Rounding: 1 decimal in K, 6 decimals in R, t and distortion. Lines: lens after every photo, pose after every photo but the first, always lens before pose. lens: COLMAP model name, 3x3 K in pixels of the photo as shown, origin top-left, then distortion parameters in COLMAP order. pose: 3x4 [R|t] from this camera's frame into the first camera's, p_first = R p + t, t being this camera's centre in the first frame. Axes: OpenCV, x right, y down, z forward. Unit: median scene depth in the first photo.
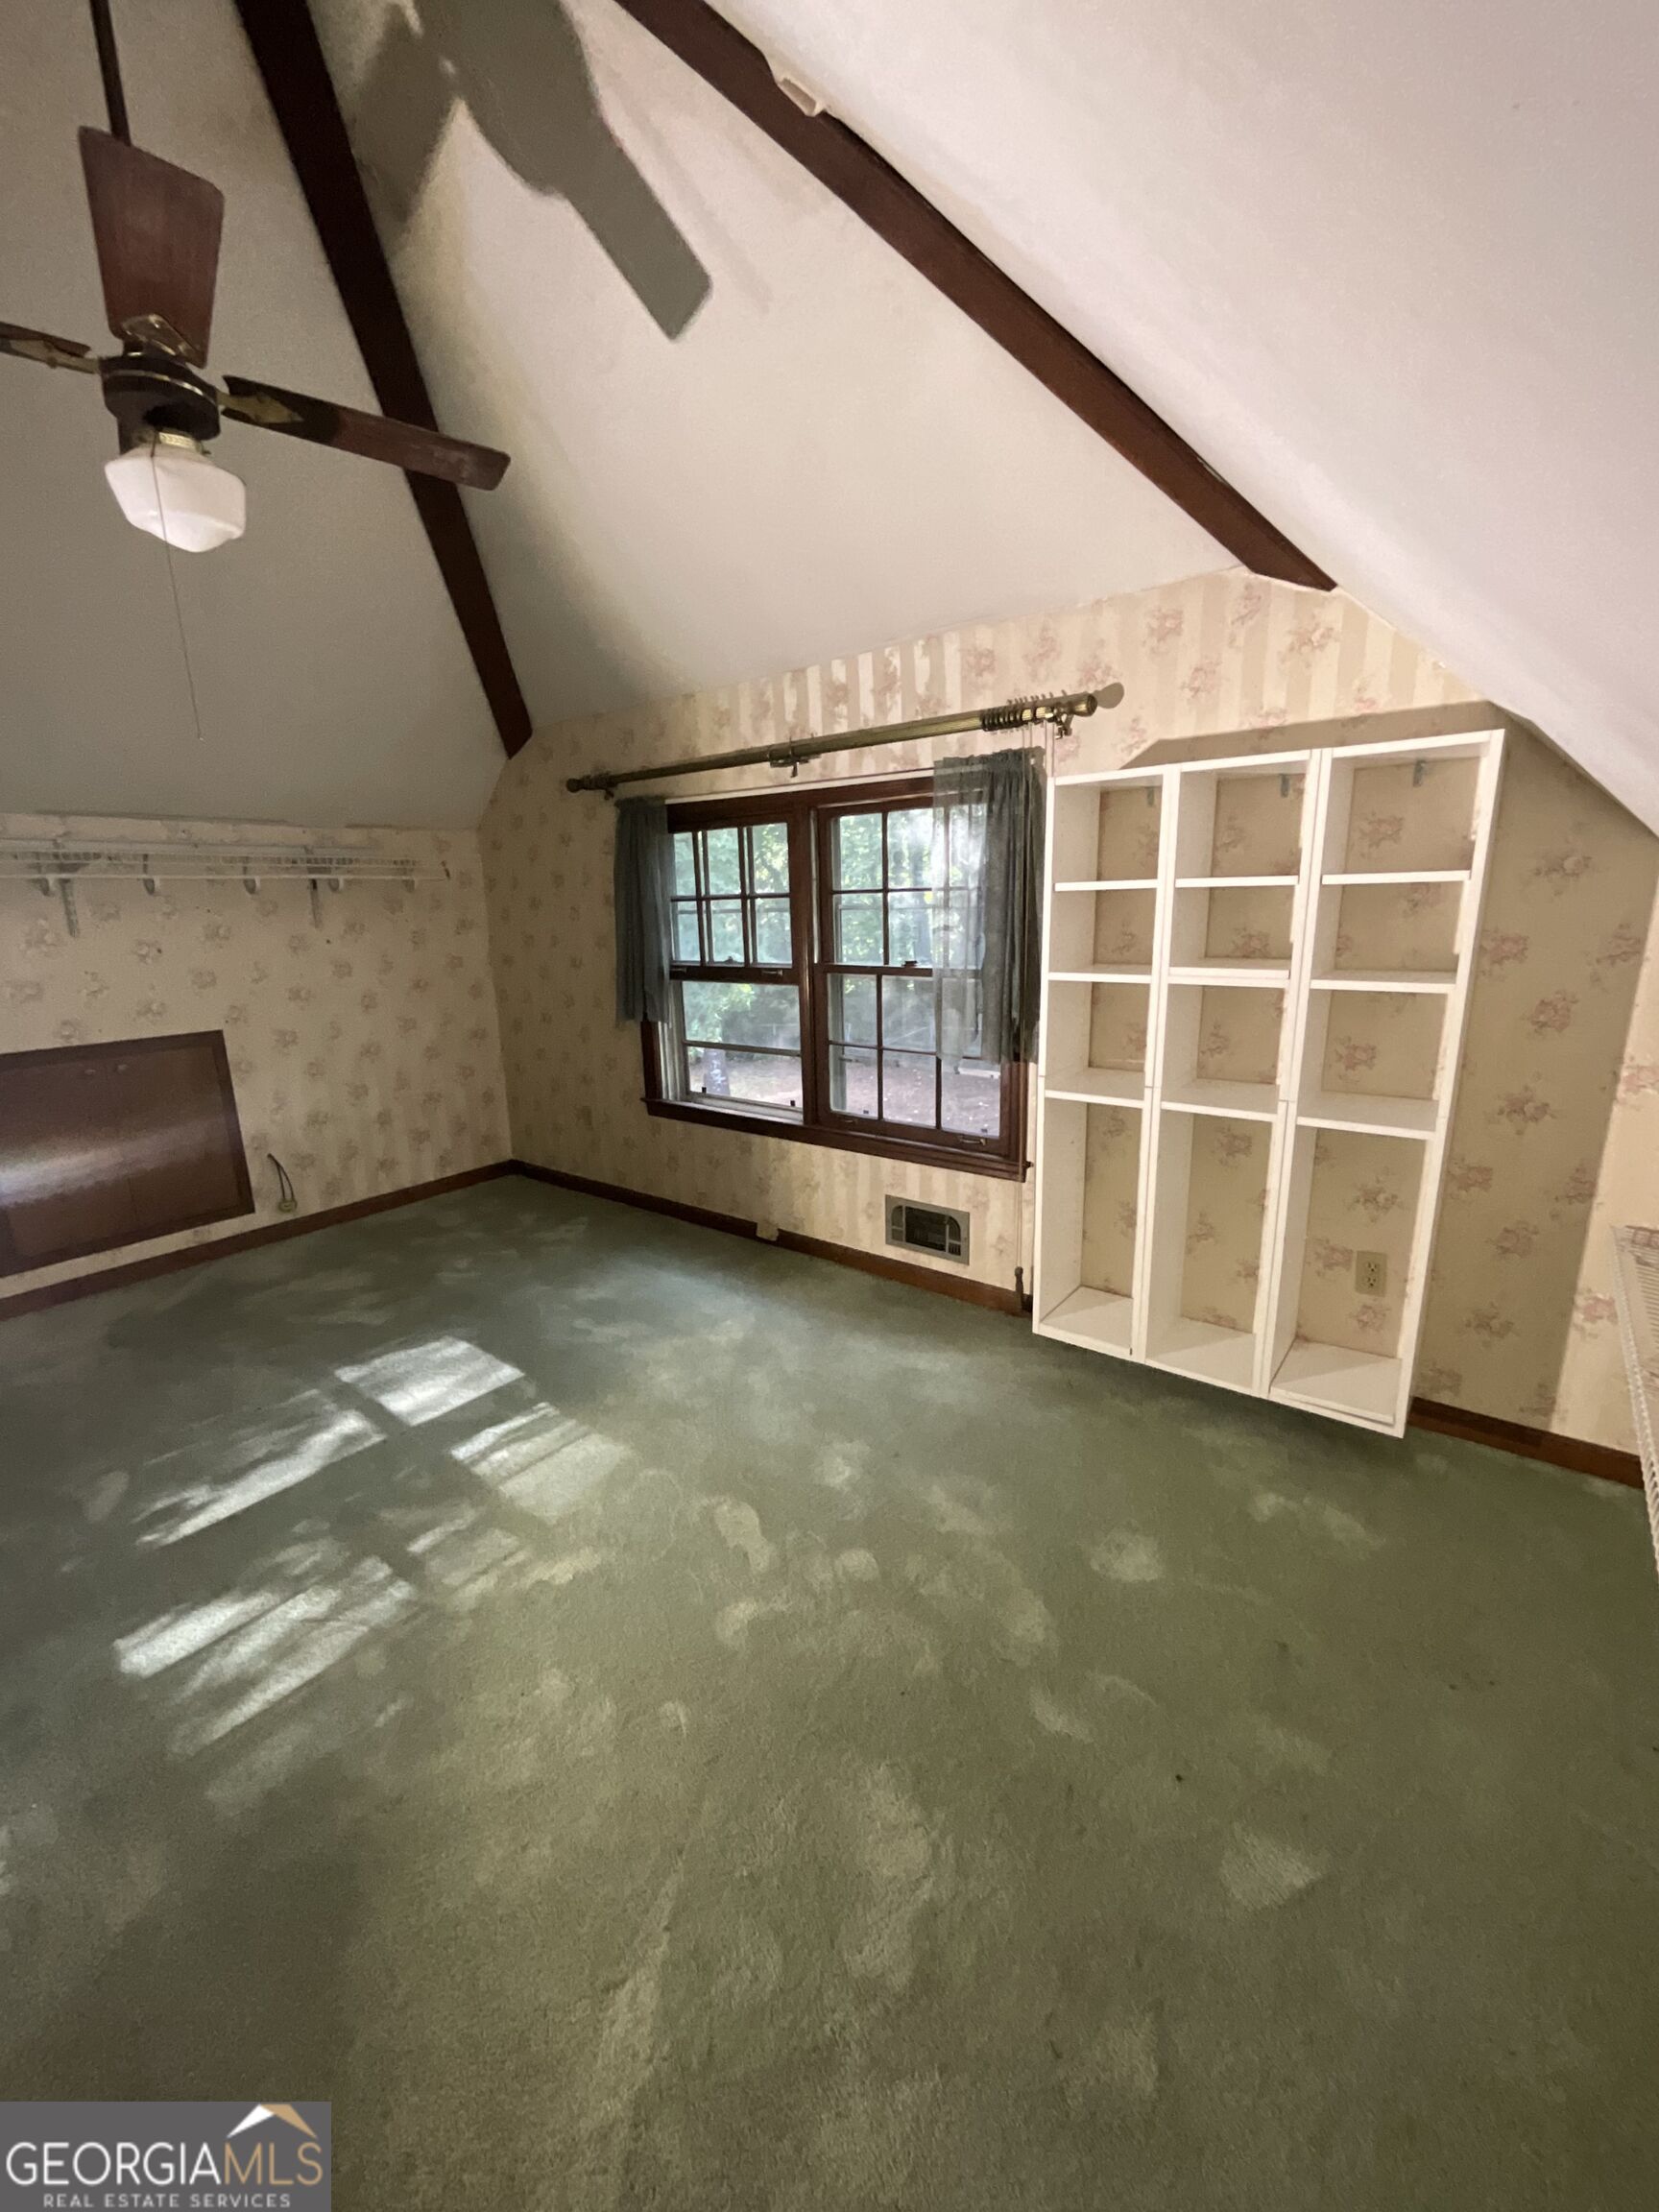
lens RADIAL K [[903.4, 0, 822.0], [0, 903.4, 1113.6], [0, 0, 1]] dist [0.002583, -0.000129]
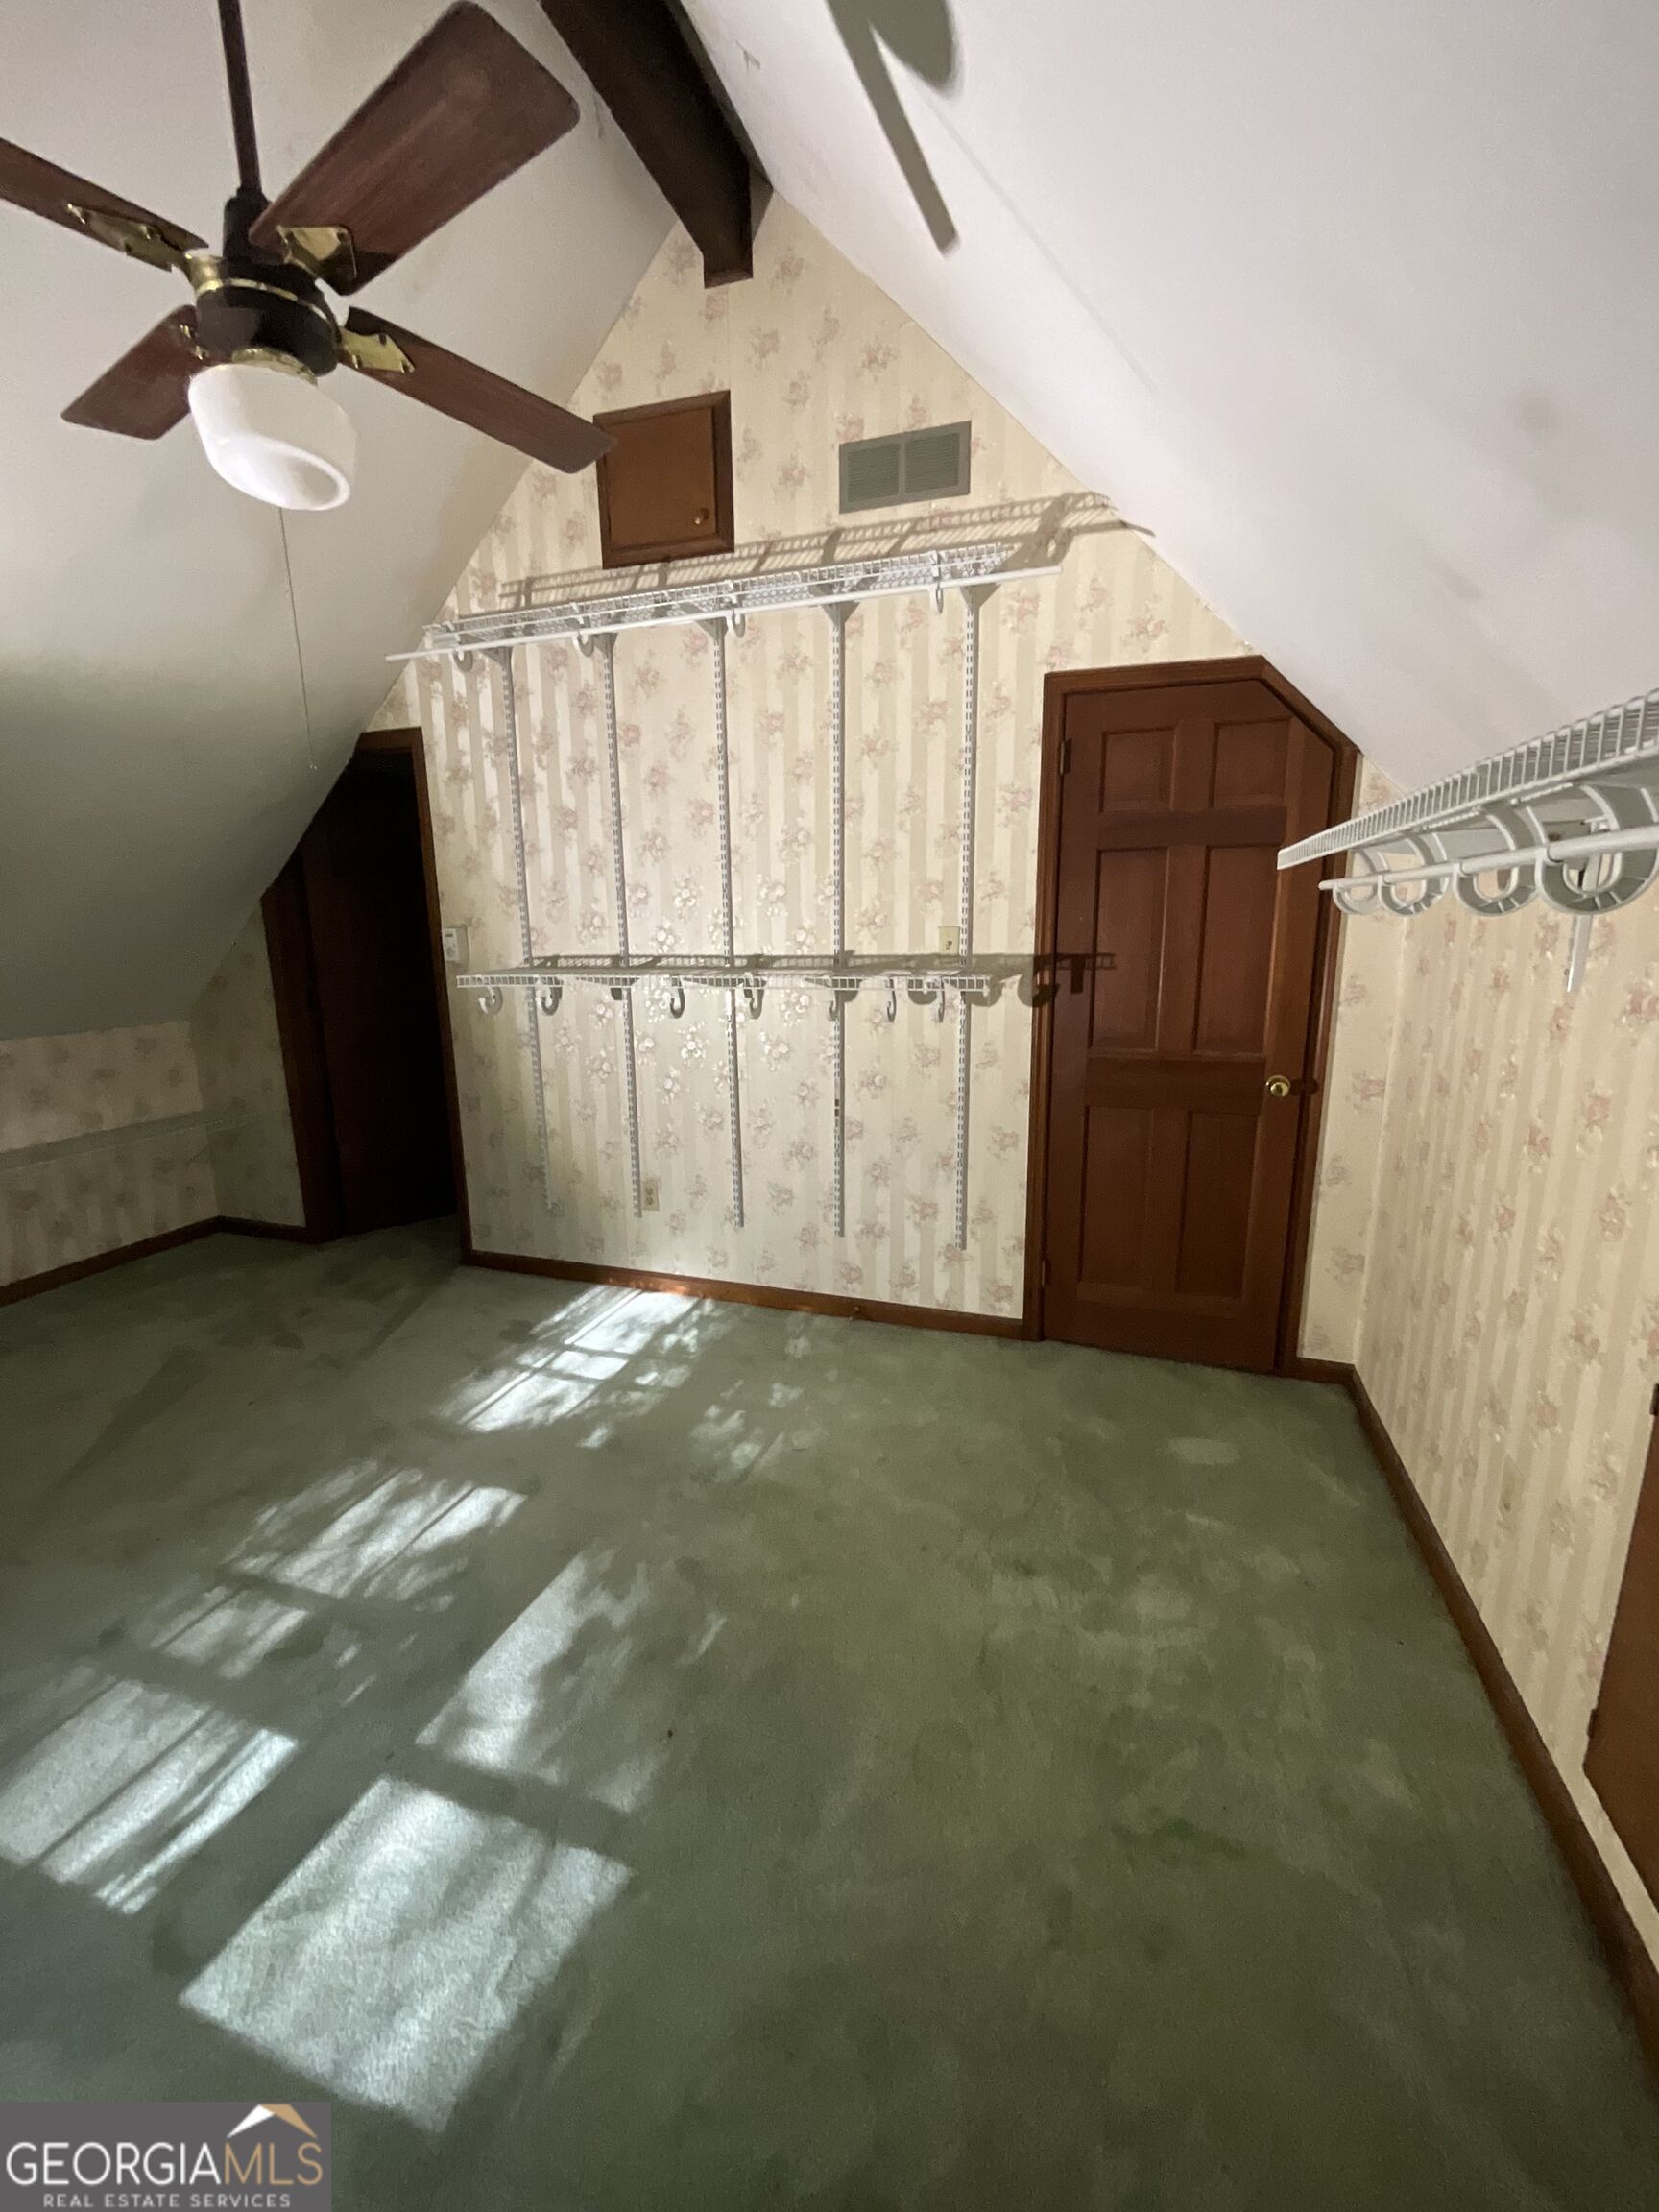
lens RADIAL K [[903.4, 0, 823.2], [0, 903.4, 1110.7], [0, 0, 1]] dist [0.002583, -0.000129]
pose [[-0.940181, 0.098821, -0.326028, -0.434063], [-0.052585, 0.903439, 0.425479, -0.266019], [0.336593, 0.417171, -0.844200, 1.075438]]
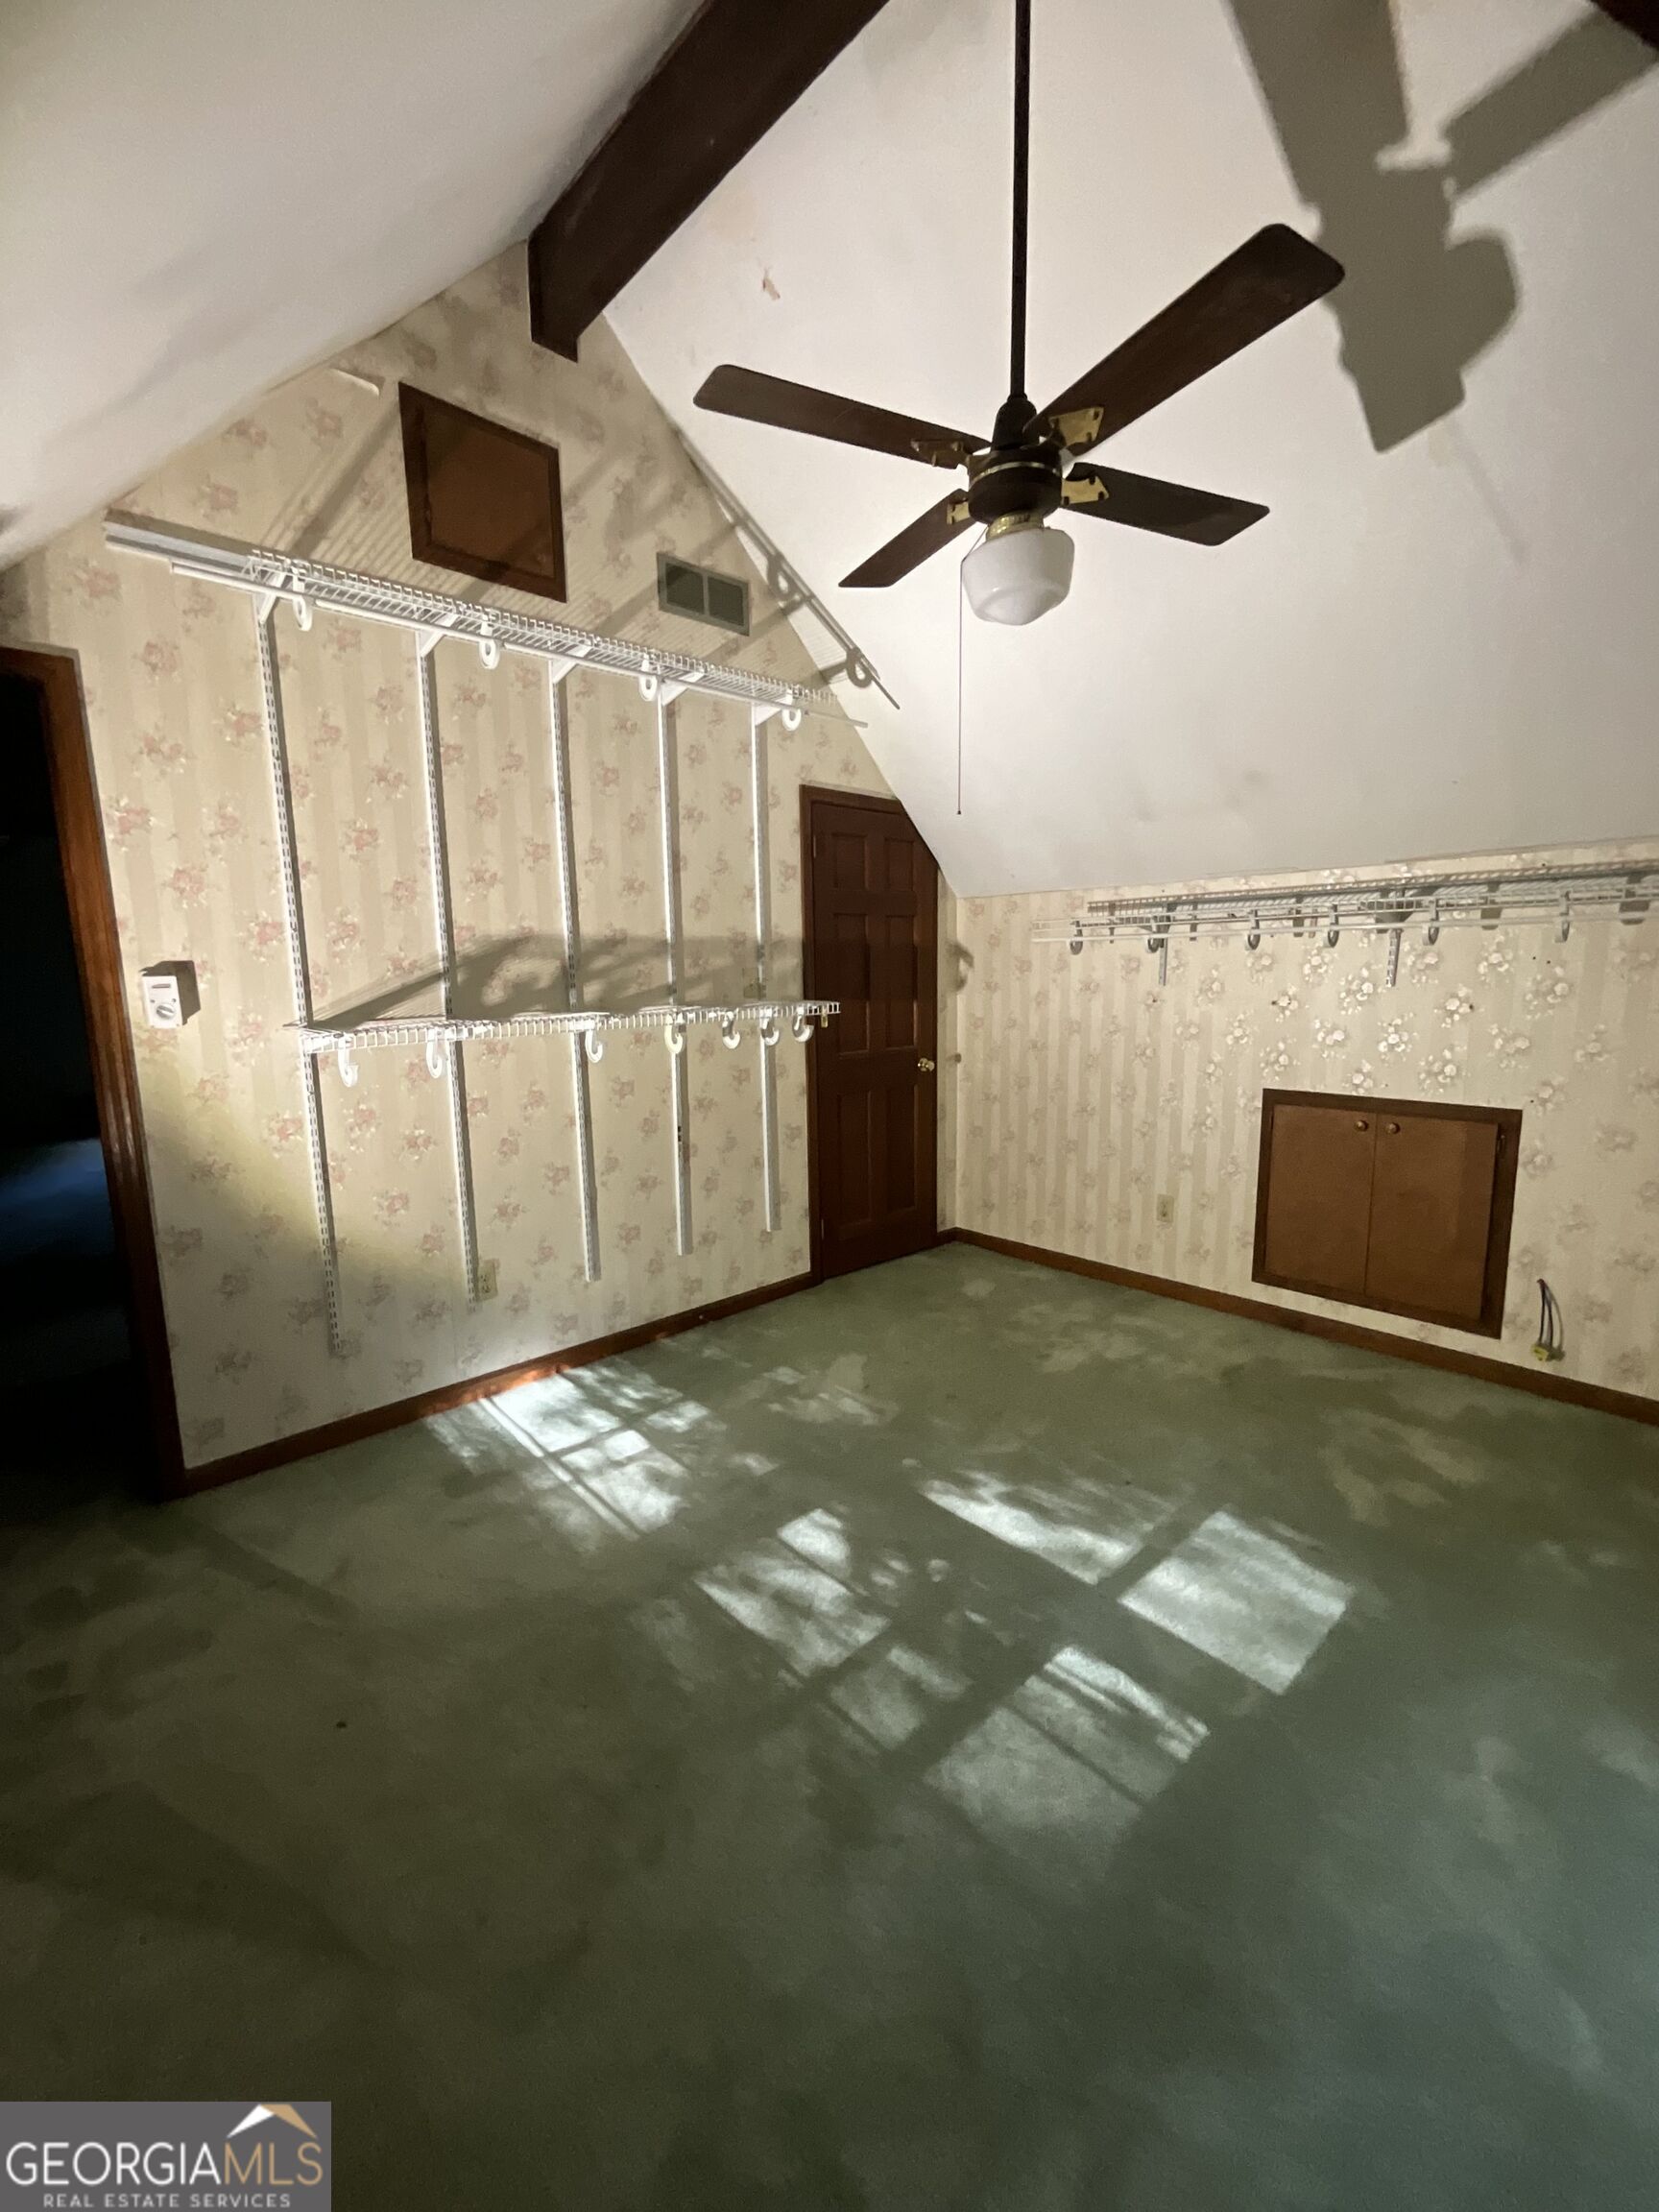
lens RADIAL K [[903.4, 0, 844.1], [0, 903.4, 1108.7], [0, 0, 1]] dist [0.002583, -0.000129]
pose [[-0.148138, 0.174950, -0.973369, 0.221485], [-0.213779, 0.955294, 0.204236, -0.141291], [0.965585, 0.238341, -0.104114, 0.552746]]
